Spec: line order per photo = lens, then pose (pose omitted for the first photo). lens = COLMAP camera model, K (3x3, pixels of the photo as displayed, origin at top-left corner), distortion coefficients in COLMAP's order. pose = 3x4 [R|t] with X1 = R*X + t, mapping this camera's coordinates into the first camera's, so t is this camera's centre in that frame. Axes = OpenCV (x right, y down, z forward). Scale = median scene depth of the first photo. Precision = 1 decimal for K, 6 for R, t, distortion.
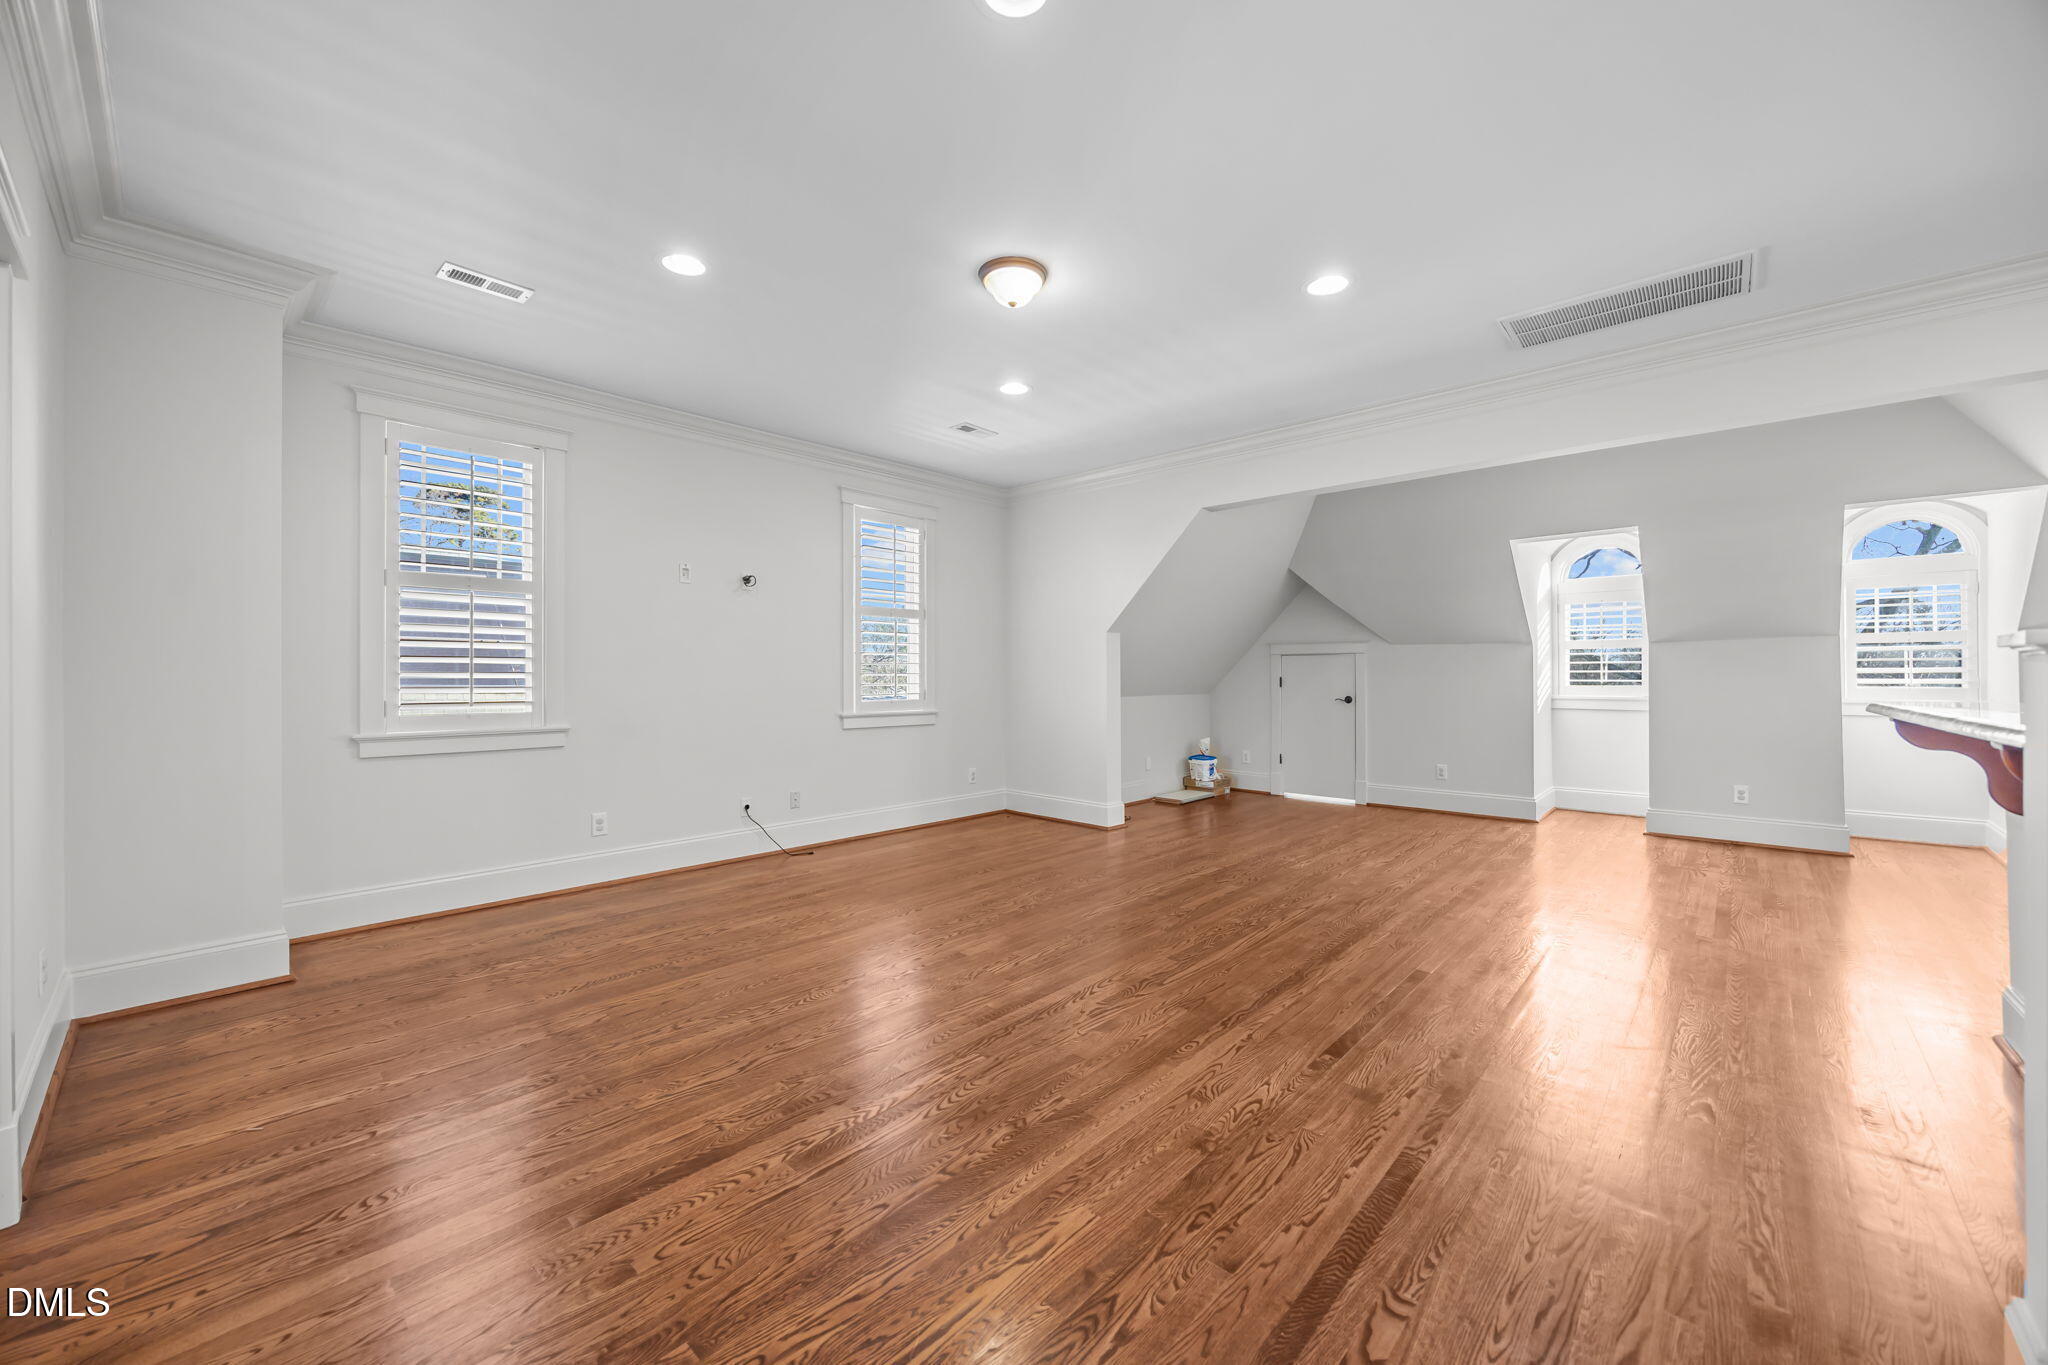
lens RADIAL K [[789.5, 0, 1023.4], [0, 789.5, 672.9], [0, 0, 1]] dist [-0.000463, -0.000173]
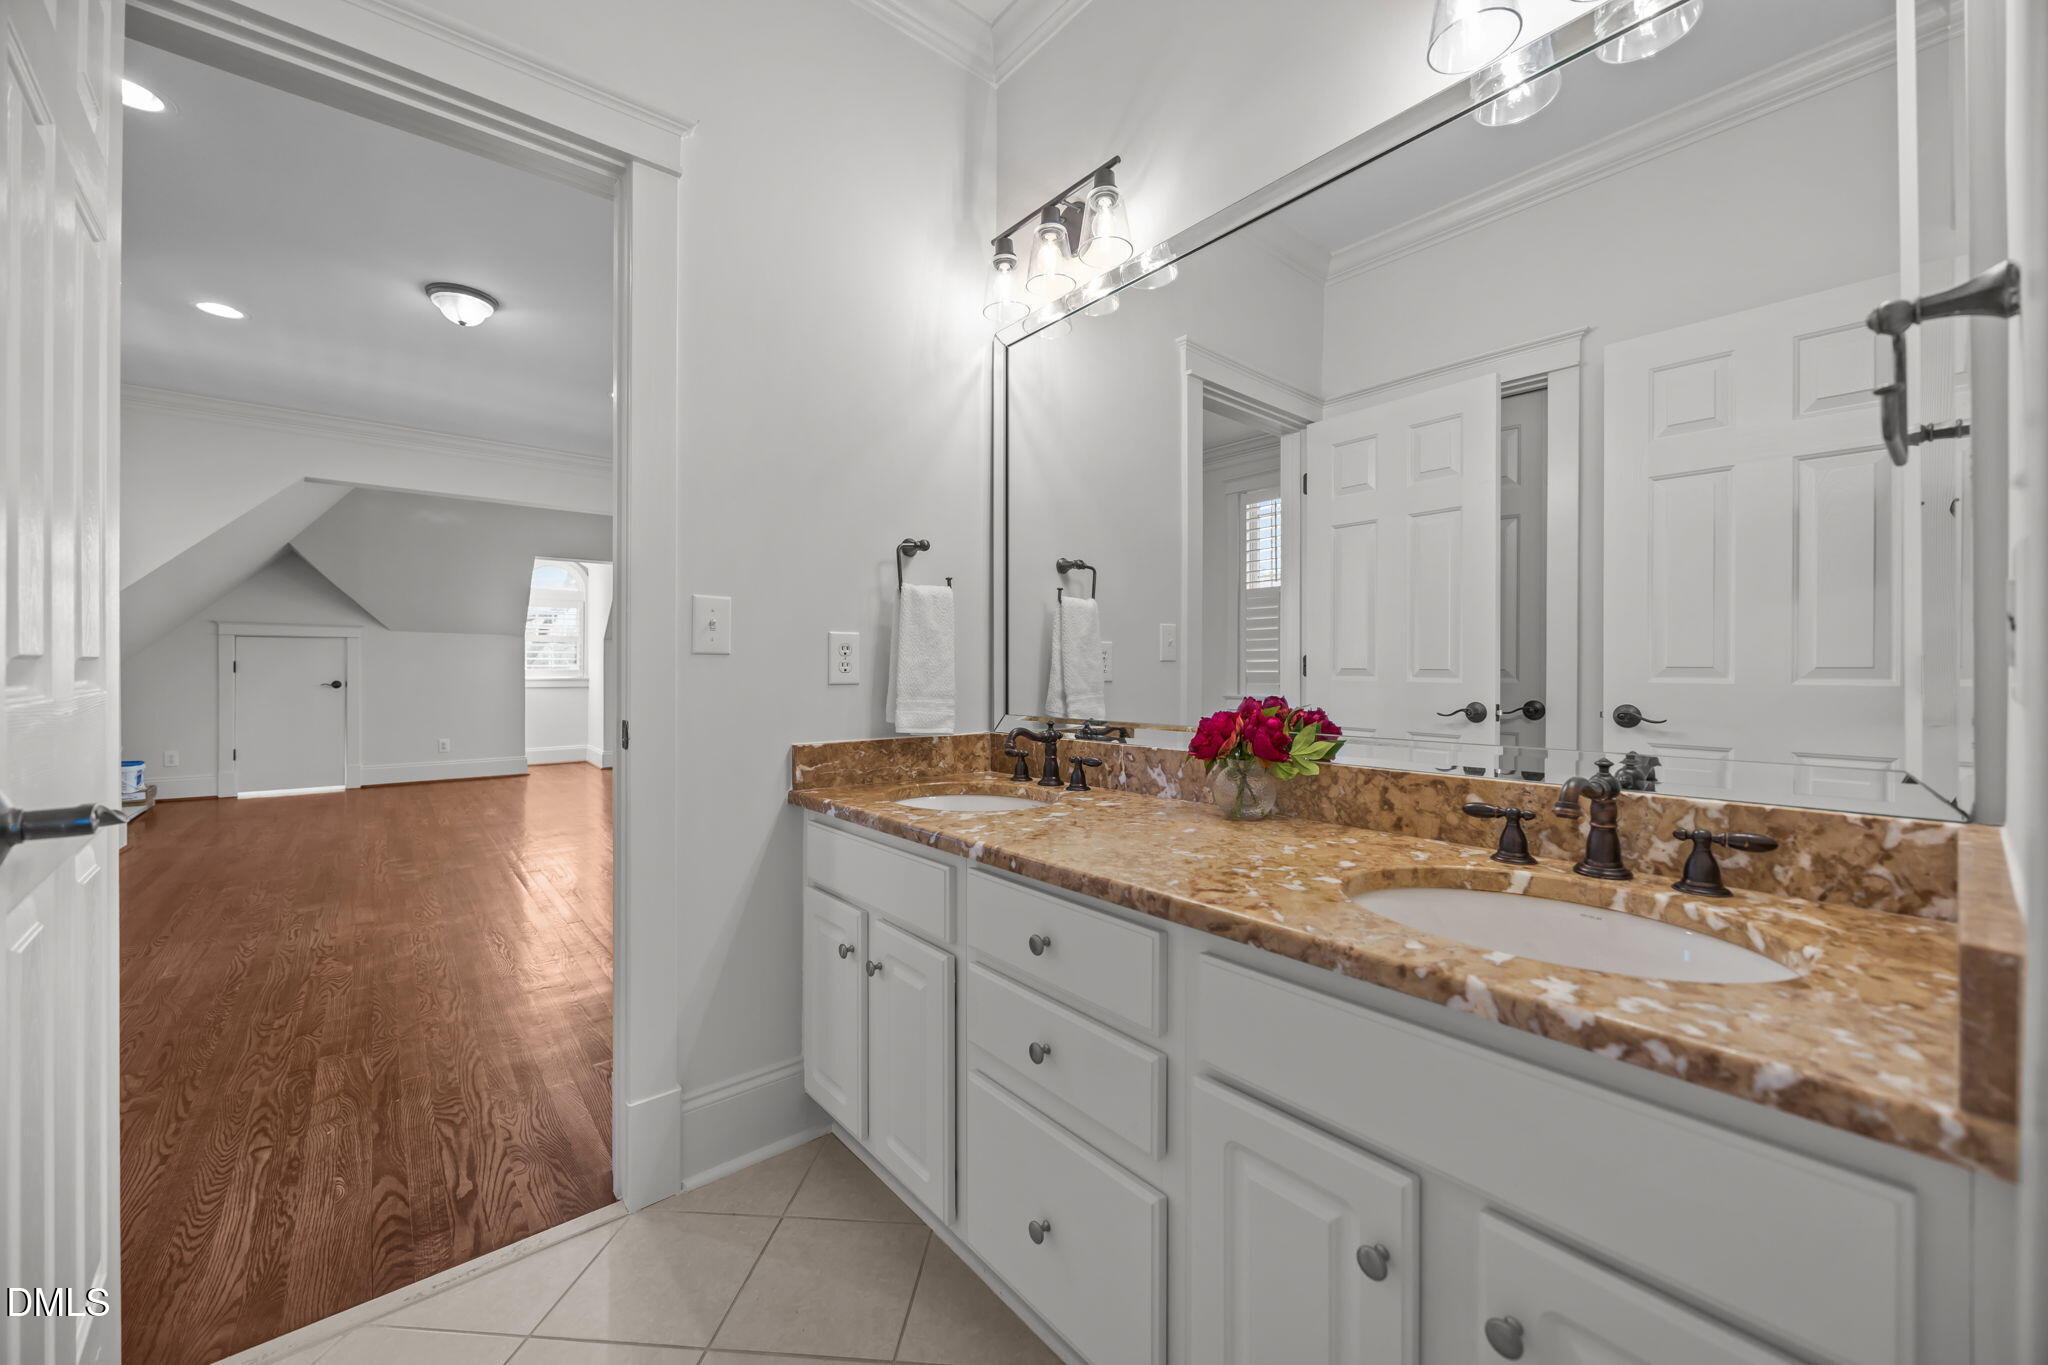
lens RADIAL K [[789.5, 0, 1037.4], [0, 789.5, 669.5], [0, 0, 1]] dist [-0.000463, -0.000173]
pose [[0.121313, 0.001516, 0.992613, -0.466135], [-0.000480, 0.999999, -0.001469, 0.016249], [-0.992614, -0.000299, 0.121313, 0.012377]]
